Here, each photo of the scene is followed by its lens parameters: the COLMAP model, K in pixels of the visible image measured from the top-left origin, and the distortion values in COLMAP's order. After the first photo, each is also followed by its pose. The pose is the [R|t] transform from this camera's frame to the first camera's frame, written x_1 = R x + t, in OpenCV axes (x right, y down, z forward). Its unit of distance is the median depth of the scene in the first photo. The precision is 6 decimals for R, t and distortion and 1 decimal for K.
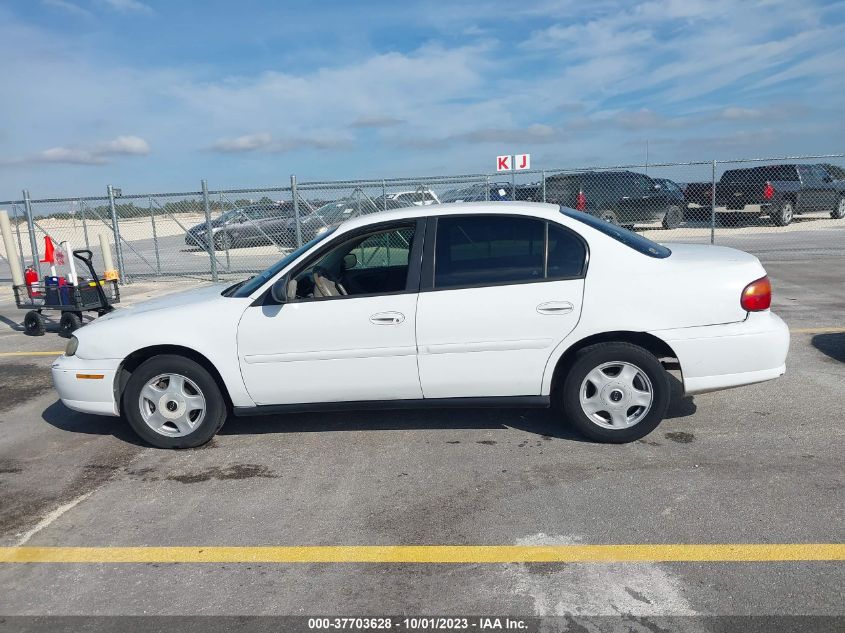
lens RADIAL K [[677.3, 0, 425.0], [0, 677.3, 321.4], [0, 0, 1]] dist [0.019435, -0.017521]
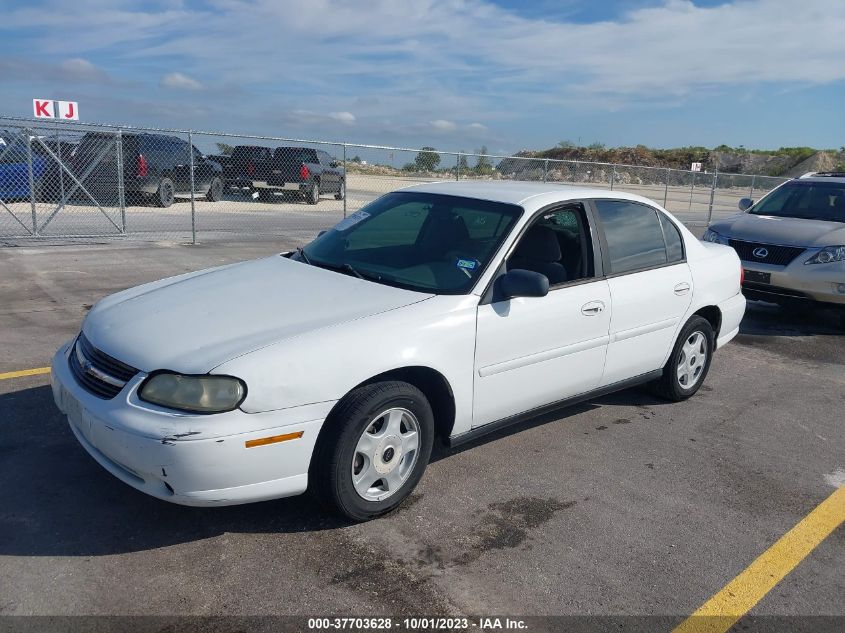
lens RADIAL K [[677.3, 0, 422.6], [0, 677.3, 316.1], [0, 0, 1]] dist [0.019435, -0.017521]
pose [[0.668210, -0.074233, 0.740260, -0.227998], [0.046606, 0.997232, 0.057932, -0.014880], [-0.742511, -0.004210, 0.669820, 0.137543]]
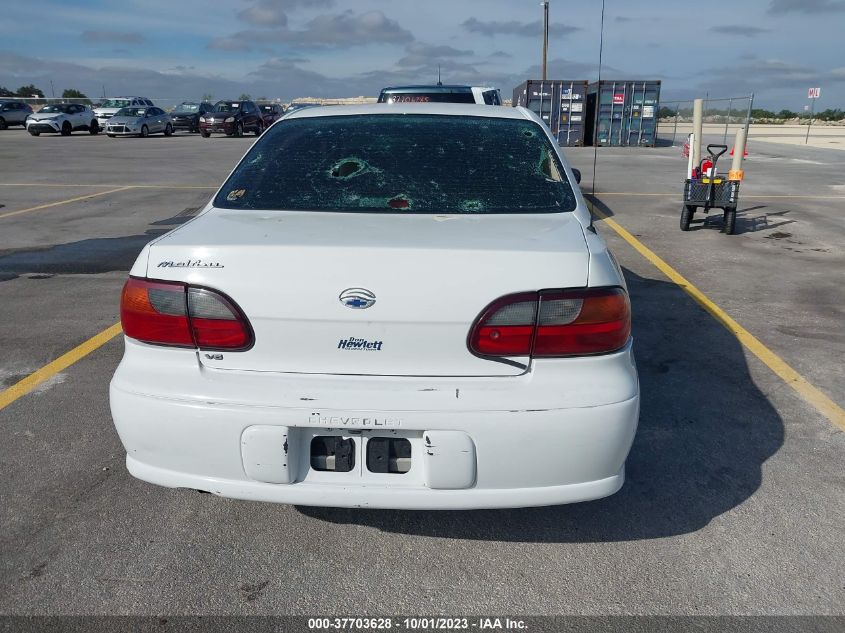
lens RADIAL K [[677.3, 0, 429.3], [0, 677.3, 315.1], [0, 0, 1]] dist [0.019435, -0.017521]
pose [[0.026481, 0.339632, -0.940186, 0.244665], [-0.194496, 0.924292, 0.328413, -0.061256], [0.980546, 0.174166, 0.090534, 0.286678]]
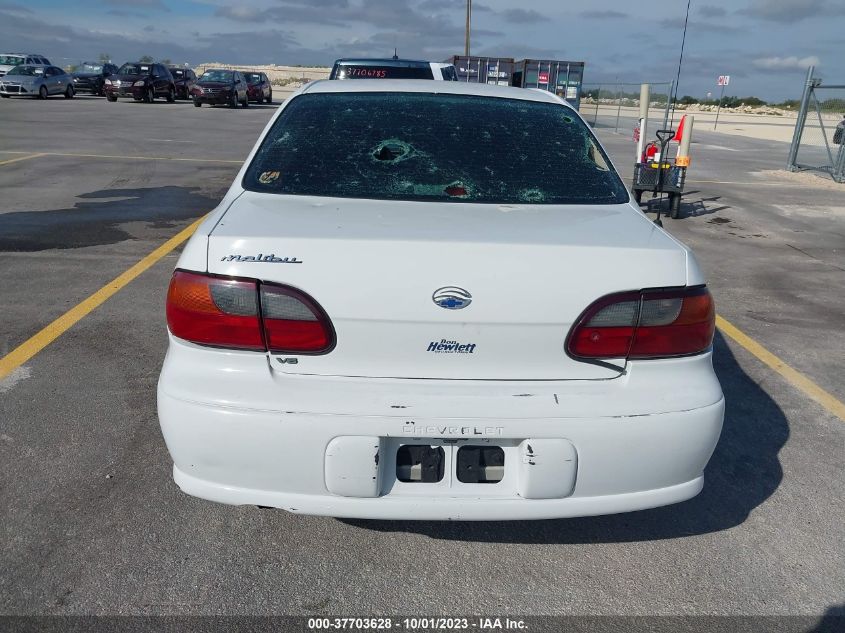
lens RADIAL K [[677.3, 0, 427.8], [0, 677.3, 320.7], [0, 0, 1]] dist [0.019435, -0.017521]
pose [[0.141777, 0.379765, -0.914154, 0.233197], [-0.236575, 0.909721, 0.341232, -0.055835], [0.961214, 0.167888, 0.218820, 0.258214]]
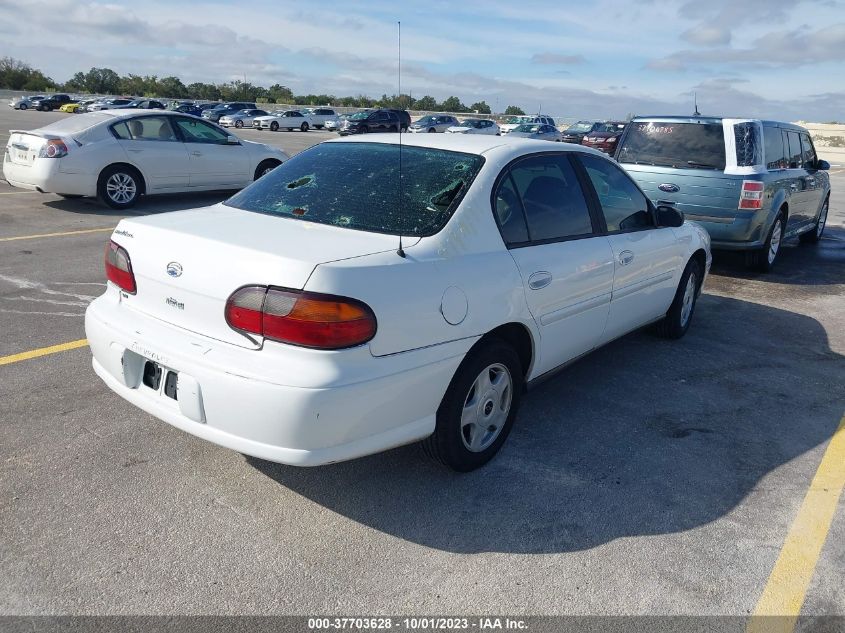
lens RADIAL K [[677.3, 0, 423.5], [0, 677.3, 321.5], [0, 0, 1]] dist [0.019435, -0.017521]
pose [[-0.540029, 0.268782, -0.797574, 0.235625], [-0.175693, 0.890758, 0.419145, -0.090960], [0.823104, 0.366479, -0.433812, 0.407990]]
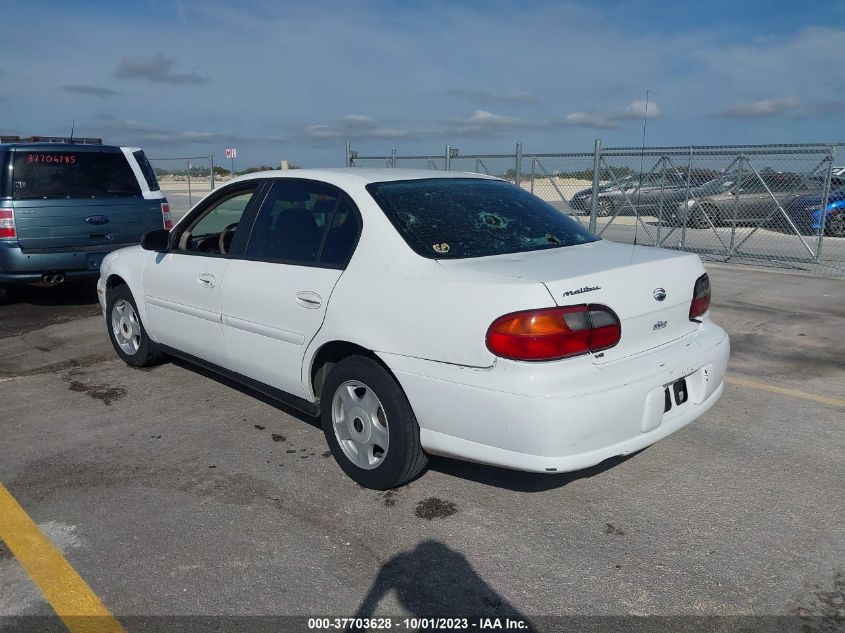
lens RADIAL K [[677.3, 0, 422.6], [0, 677.3, 310.0], [0, 0, 1]] dist [0.019435, -0.017521]
pose [[0.764196, 0.184531, -0.618023, 0.198627], [-0.164540, 0.982271, 0.089833, -0.025719], [0.623643, 0.033039, 0.781011, 0.107501]]
